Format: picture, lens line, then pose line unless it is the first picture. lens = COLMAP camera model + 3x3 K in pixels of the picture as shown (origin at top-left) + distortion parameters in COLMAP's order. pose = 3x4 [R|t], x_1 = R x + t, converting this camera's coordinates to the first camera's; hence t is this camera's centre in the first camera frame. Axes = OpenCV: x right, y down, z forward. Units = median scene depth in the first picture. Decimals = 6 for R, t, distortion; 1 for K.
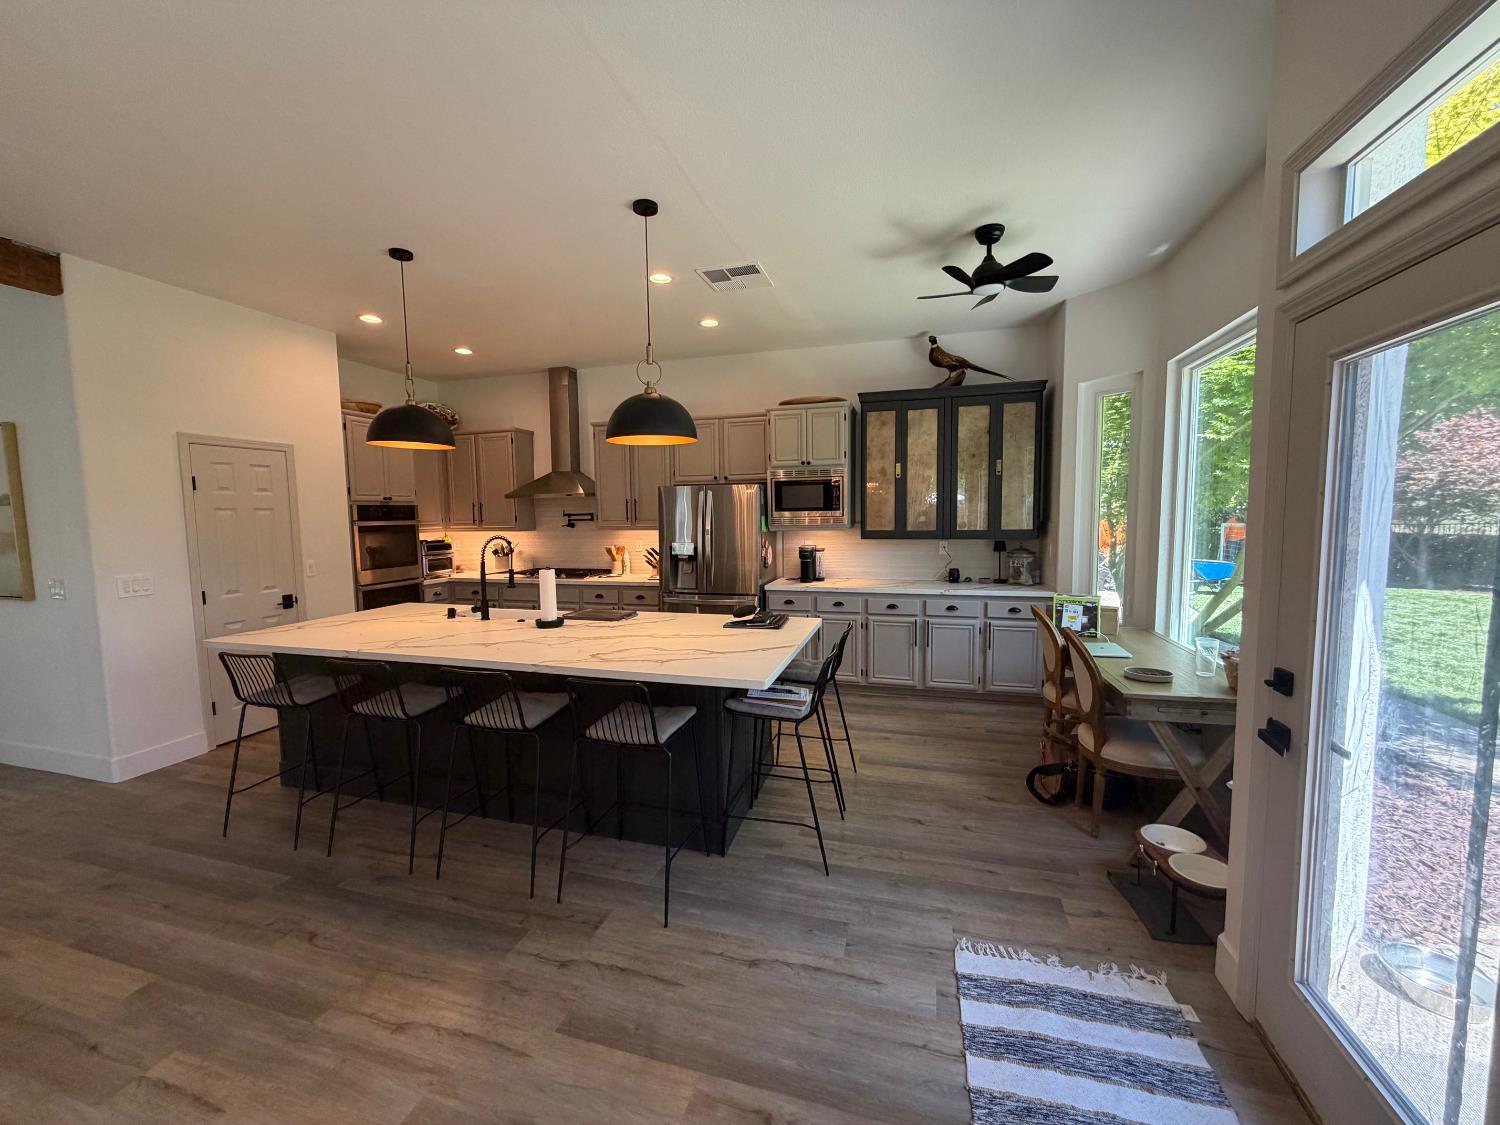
lens RADIAL K [[598.3, 0, 746.5], [0, 598.3, 562.7], [0, 0, 1]] dist [0.001061, 0.000251]
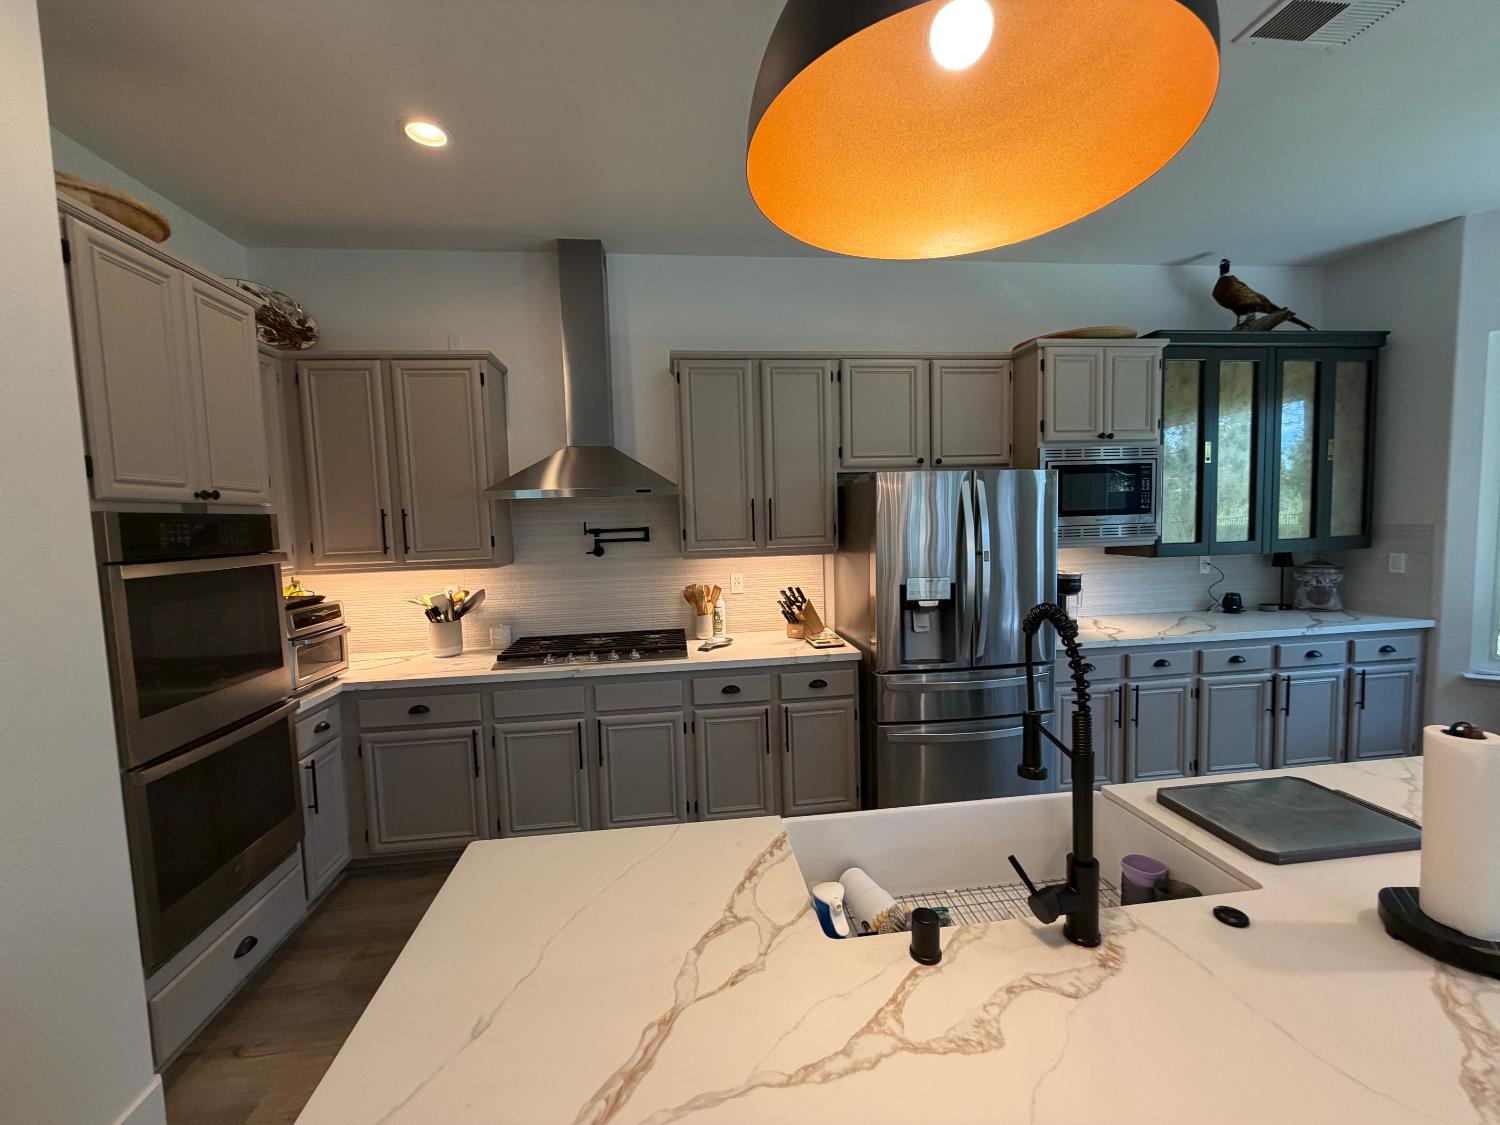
lens RADIAL K [[598.3, 0, 746.5], [0, 598.3, 562.7], [0, 0, 1]] dist [0.001061, 0.000251]
pose [[0.916949, -0.043026, 0.396679, -0.481921], [0.051720, 0.998598, -0.011240, -0.050373], [-0.395639, 0.030823, 0.917889, 0.592084]]
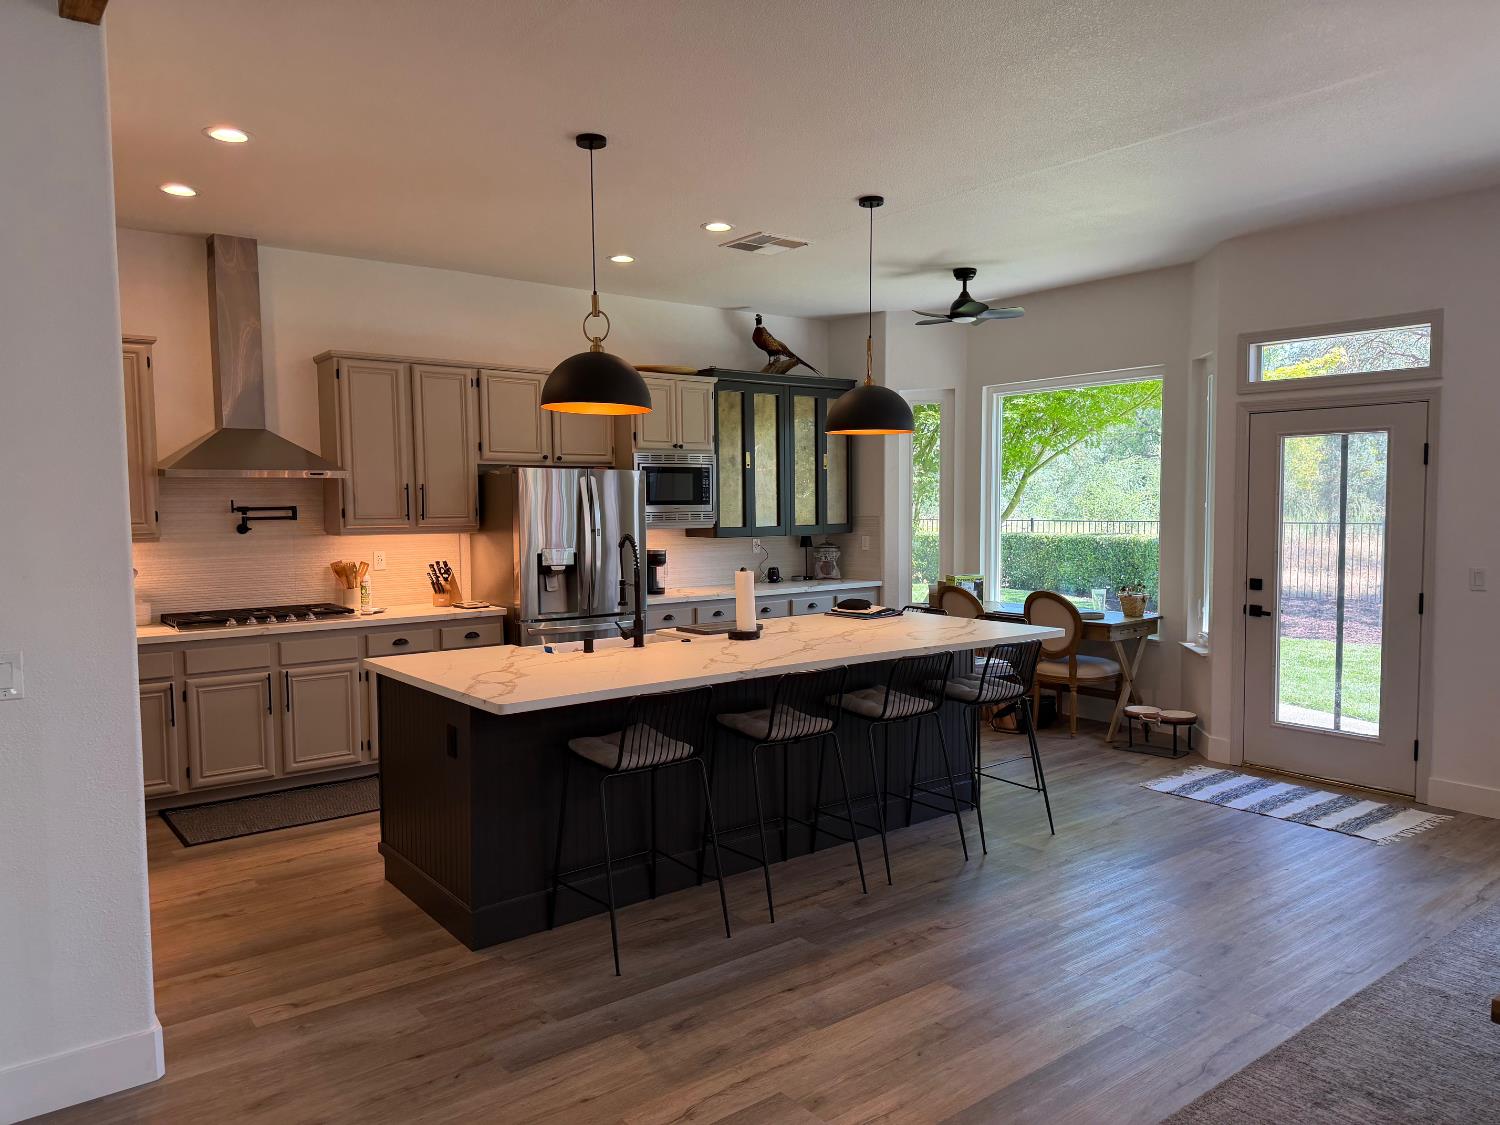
lens RADIAL K [[1054.4, 0, 757.0], [0, 1054.4, 572.1], [0, 0, 1]] dist [0.093056, -0.130623]
pose [[0.573986, -0.047051, 0.817512, -1.030482], [0.069750, 0.997529, 0.008439, 0.000801], [-0.815889, 0.052178, 0.575849, 0.088667]]
